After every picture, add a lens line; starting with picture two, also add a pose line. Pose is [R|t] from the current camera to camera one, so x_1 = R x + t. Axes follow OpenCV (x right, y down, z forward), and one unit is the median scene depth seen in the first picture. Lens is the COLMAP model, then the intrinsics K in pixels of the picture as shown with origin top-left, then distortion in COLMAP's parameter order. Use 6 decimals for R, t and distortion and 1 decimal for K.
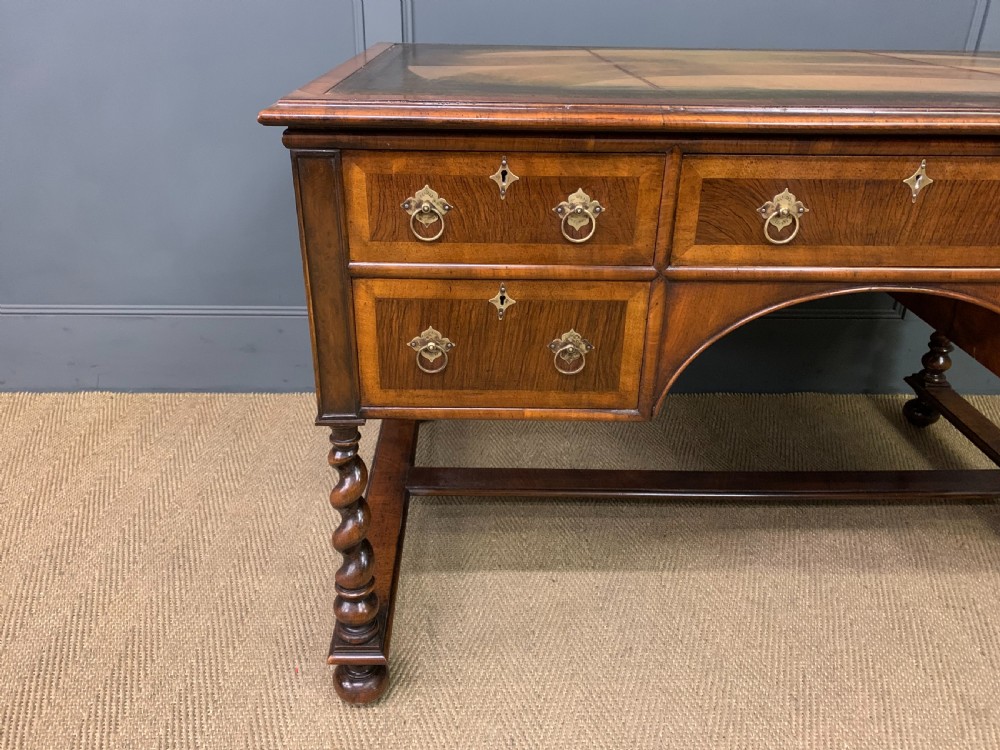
lens RADIAL K [[764.6, 0, 493.8], [0, 764.6, 367.6], [0, 0, 1]] dist [0.067143, -0.063024]
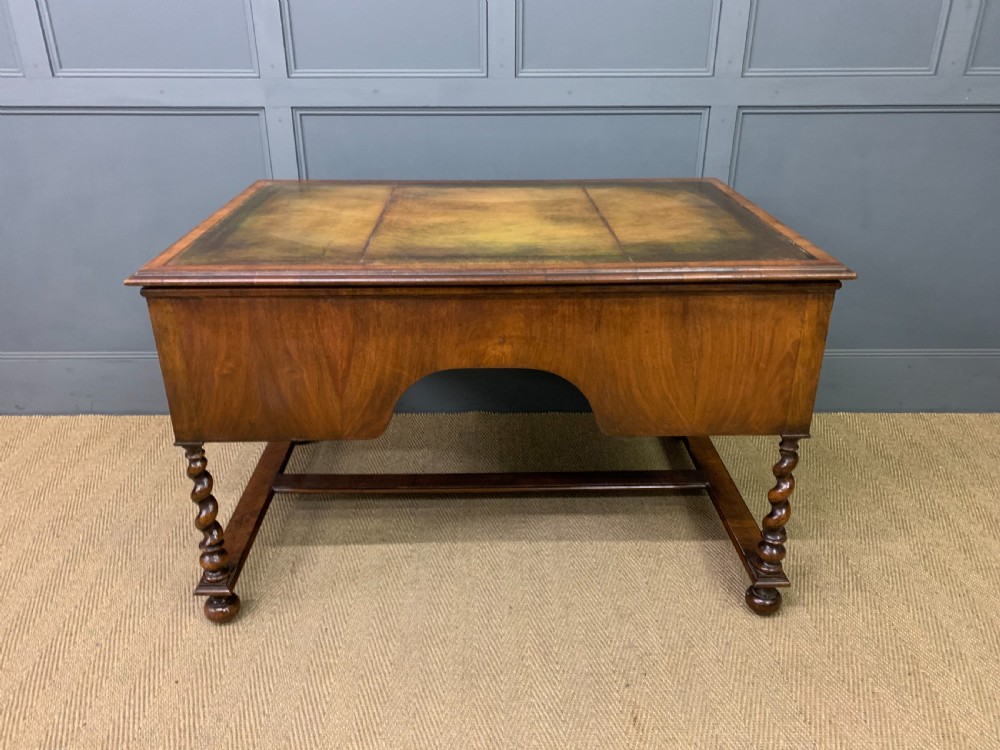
lens RADIAL K [[764.6, 0, 496.2], [0, 764.6, 367.8], [0, 0, 1]] dist [0.067143, -0.063024]
pose [[0.999672, -0.006657, -0.024747, 0.526042], [0.006122, 0.999747, -0.021628, -0.039317], [0.024885, 0.021470, 0.999460, -0.778962]]
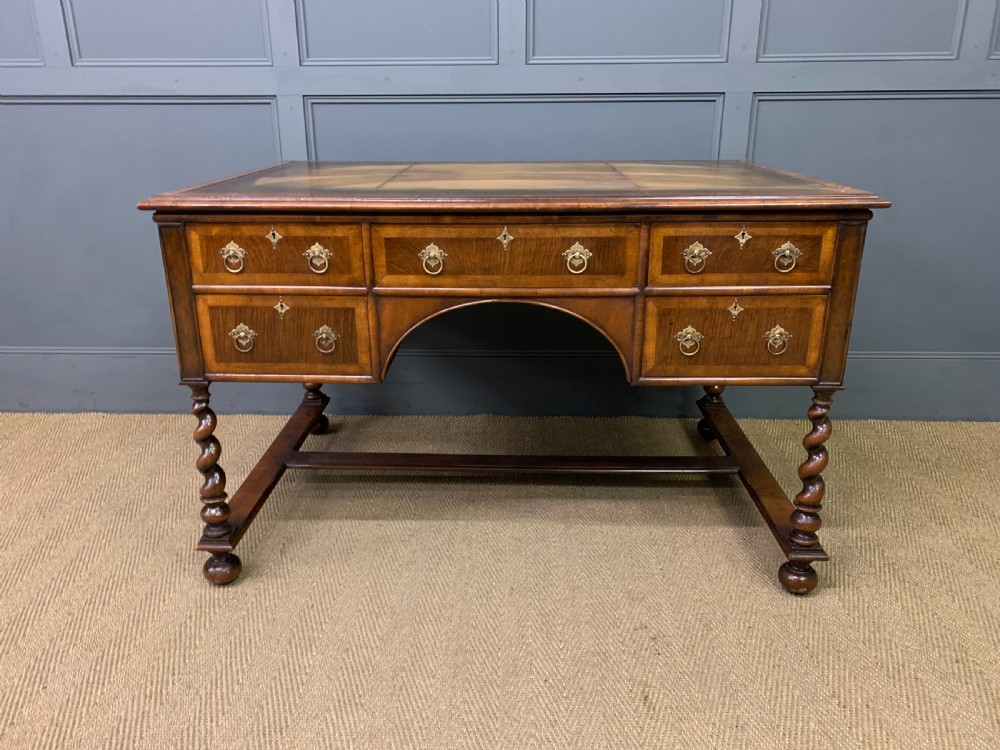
lens RADIAL K [[764.6, 0, 491.7], [0, 764.6, 369.1], [0, 0, 1]] dist [0.067143, -0.063024]
pose [[0.998027, -0.000473, -0.062778, 0.578816], [-0.007024, 0.992851, -0.119154, 0.247658], [0.062386, 0.119360, 0.990889, -0.656587]]
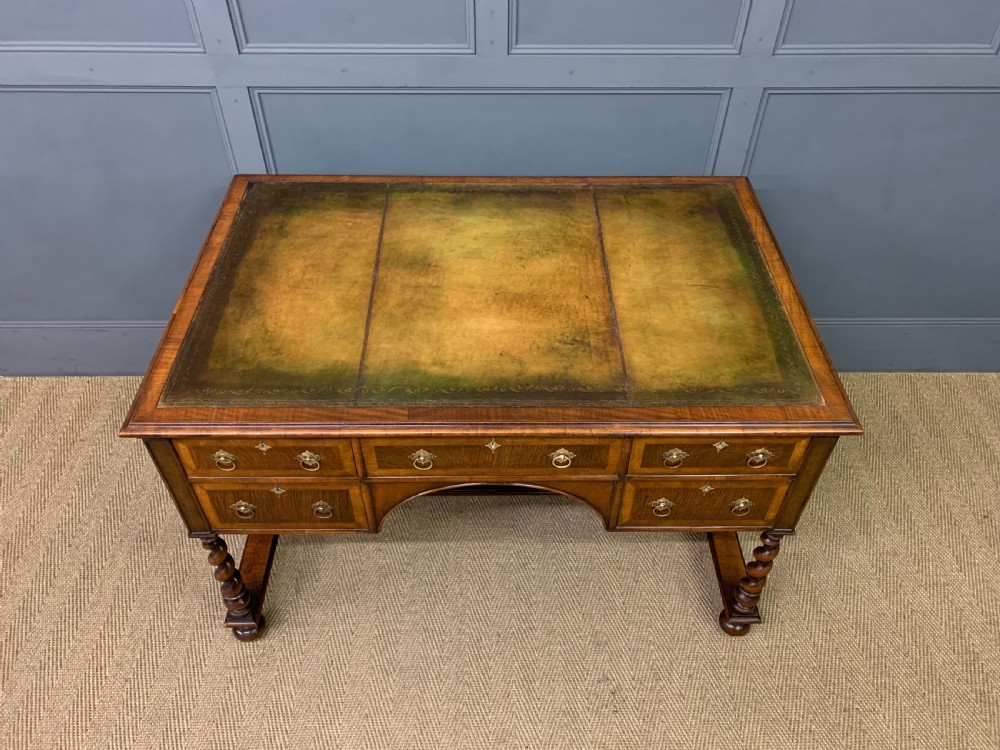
lens RADIAL K [[764.6, 0, 505.9], [0, 764.6, 381.7], [0, 0, 1]] dist [0.067143, -0.063024]
pose [[0.999963, 0.003239, -0.008013, 0.546711], [-0.000422, 0.944325, 0.329015, -0.902397], [0.008633, -0.328999, 0.944291, -0.604199]]
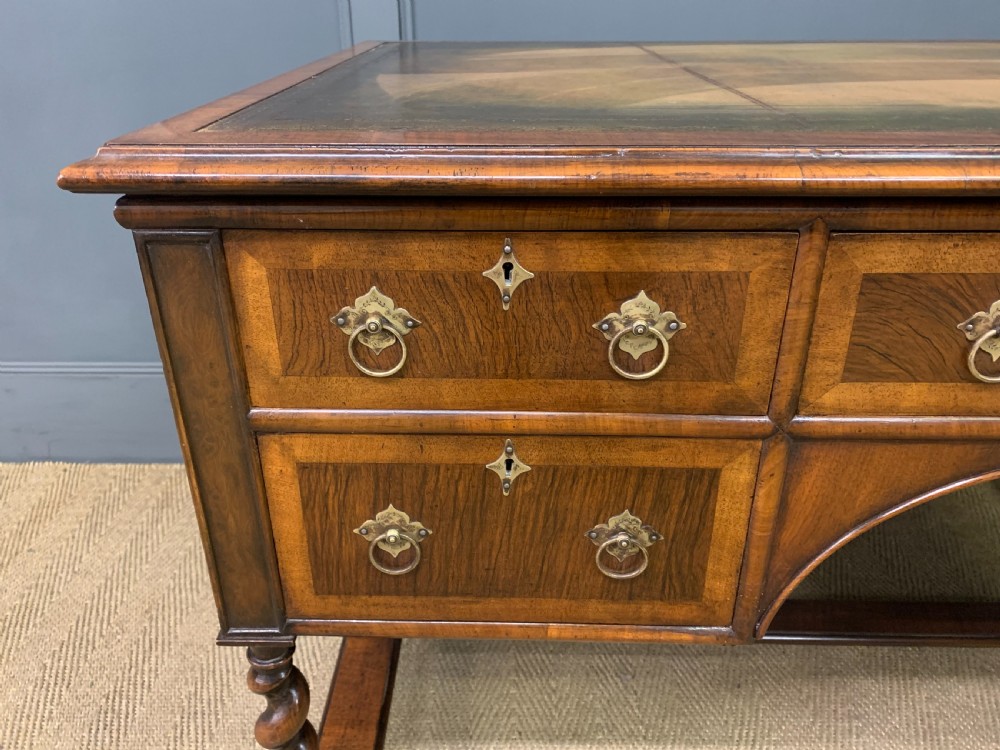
lens RADIAL K [[764.6, 0, 498.5], [0, 764.6, 378.3], [0, 0, 1]] dist [0.067143, -0.063024]
pose [[0.999168, 0.001660, -0.040740, 0.026880], [-0.001103, 0.999905, 0.013705, -0.161698], [0.040759, -0.013648, 0.999076, 0.391360]]
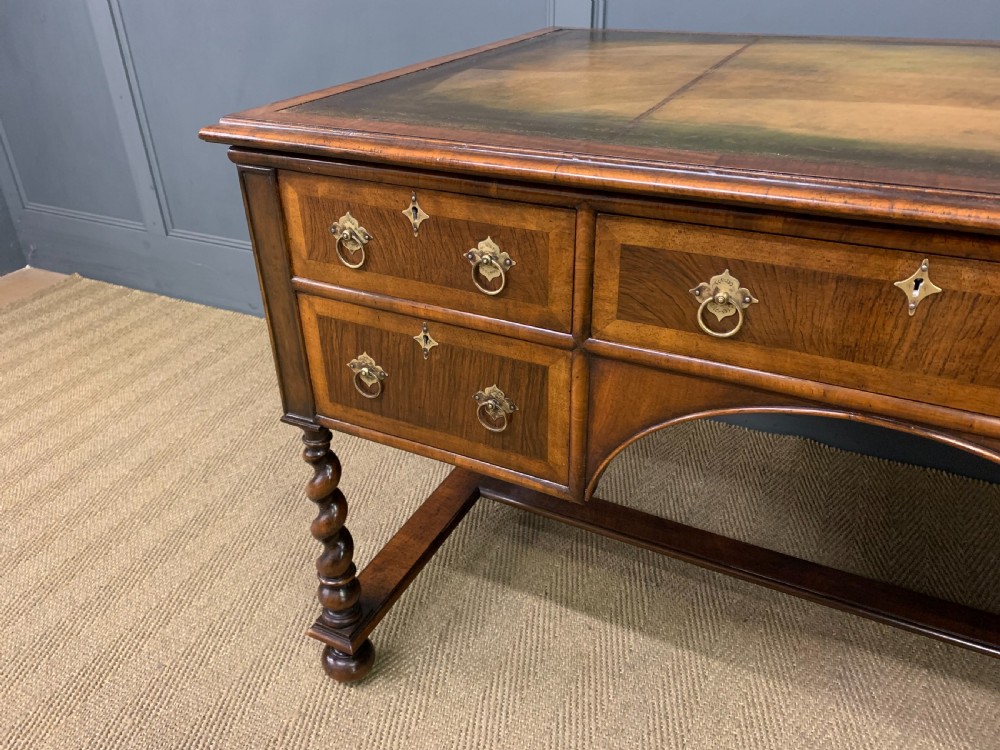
lens RADIAL K [[764.6, 0, 500.4], [0, 764.6, 373.8], [0, 0, 1]] dist [0.067143, -0.063024]
pose [[0.886271, 0.202375, -0.416616, 0.481275], [-0.175317, 0.979143, 0.102676, -0.156277], [0.428706, -0.017959, 0.903266, 0.184972]]
